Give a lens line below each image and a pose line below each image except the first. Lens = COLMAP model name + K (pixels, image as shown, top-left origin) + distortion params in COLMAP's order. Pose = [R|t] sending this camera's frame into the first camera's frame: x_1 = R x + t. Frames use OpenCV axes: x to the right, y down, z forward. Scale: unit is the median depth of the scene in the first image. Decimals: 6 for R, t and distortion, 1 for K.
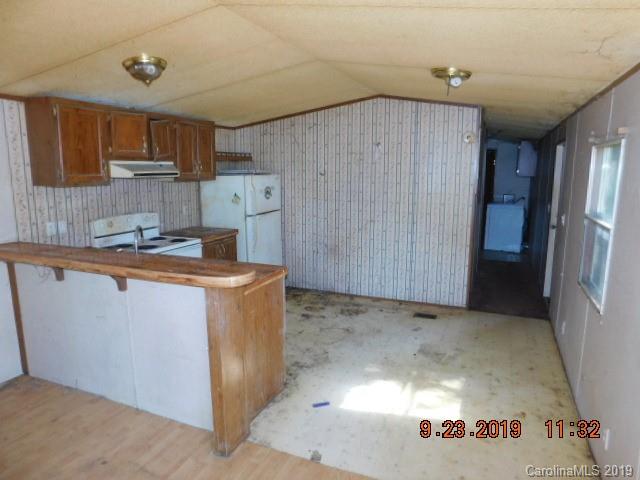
lens RADIAL K [[423.8, 0, 329.9], [0, 423.8, 239.6], [0, 0, 1]] dist [-0.064299, 0.044126]
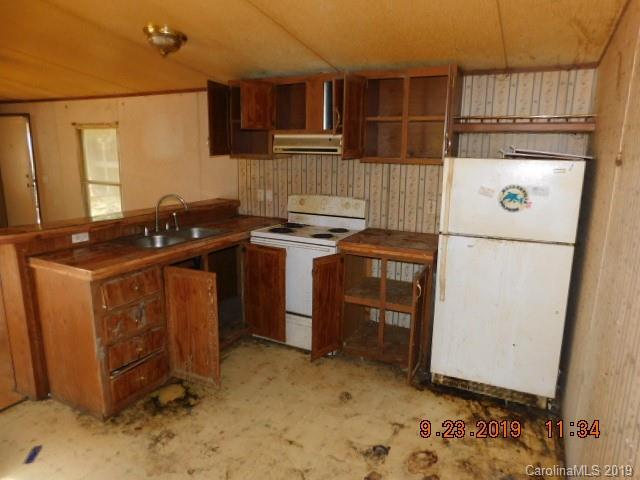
lens RADIAL K [[423.8, 0, 334.0], [0, 423.8, 243.3], [0, 0, 1]] dist [-0.064299, 0.044126]
pose [[-0.075217, 0.211402, -0.974501, 0.498345], [-0.181830, 0.957977, 0.221852, -0.198026], [0.980449, 0.193880, -0.033617, 1.269435]]
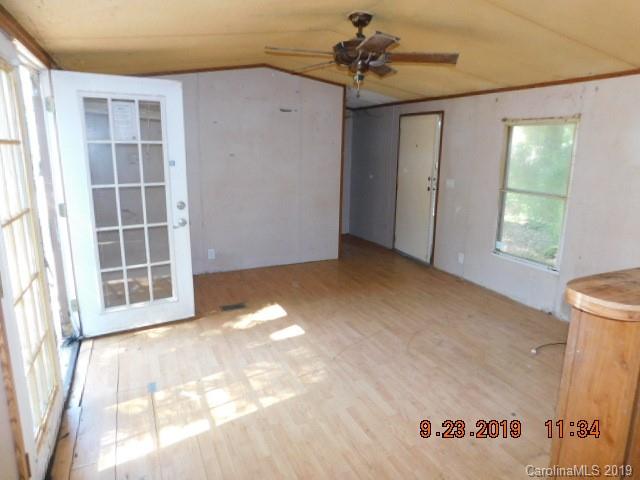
lens RADIAL K [[423.8, 0, 323.4], [0, 423.8, 234.3], [0, 0, 1]] dist [-0.064299, 0.044126]
pose [[-0.678932, 0.141114, -0.720513, 0.331582], [-0.131496, 0.942117, 0.308423, -0.099106], [0.722330, 0.304143, -0.621077, 0.704843]]
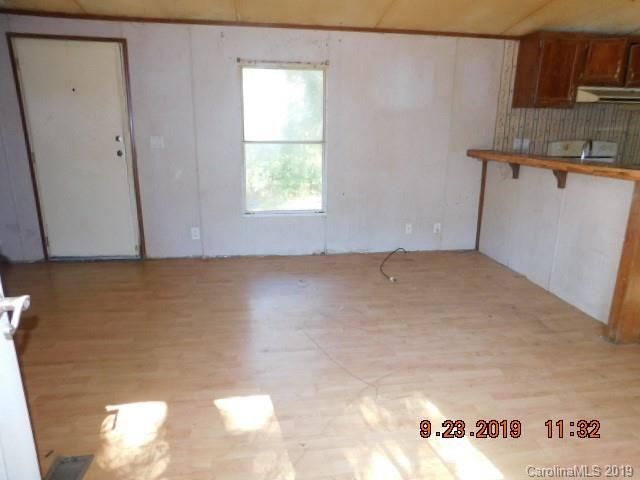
lens RADIAL K [[423.8, 0, 320.4], [0, 423.8, 238.5], [0, 0, 1]] dist [-0.064299, 0.044126]
pose [[0.512248, 0.226297, -0.828487, 0.129310], [-0.150414, 0.973391, 0.172877, 0.121614], [0.845563, 0.036060, 0.532656, -0.159073]]
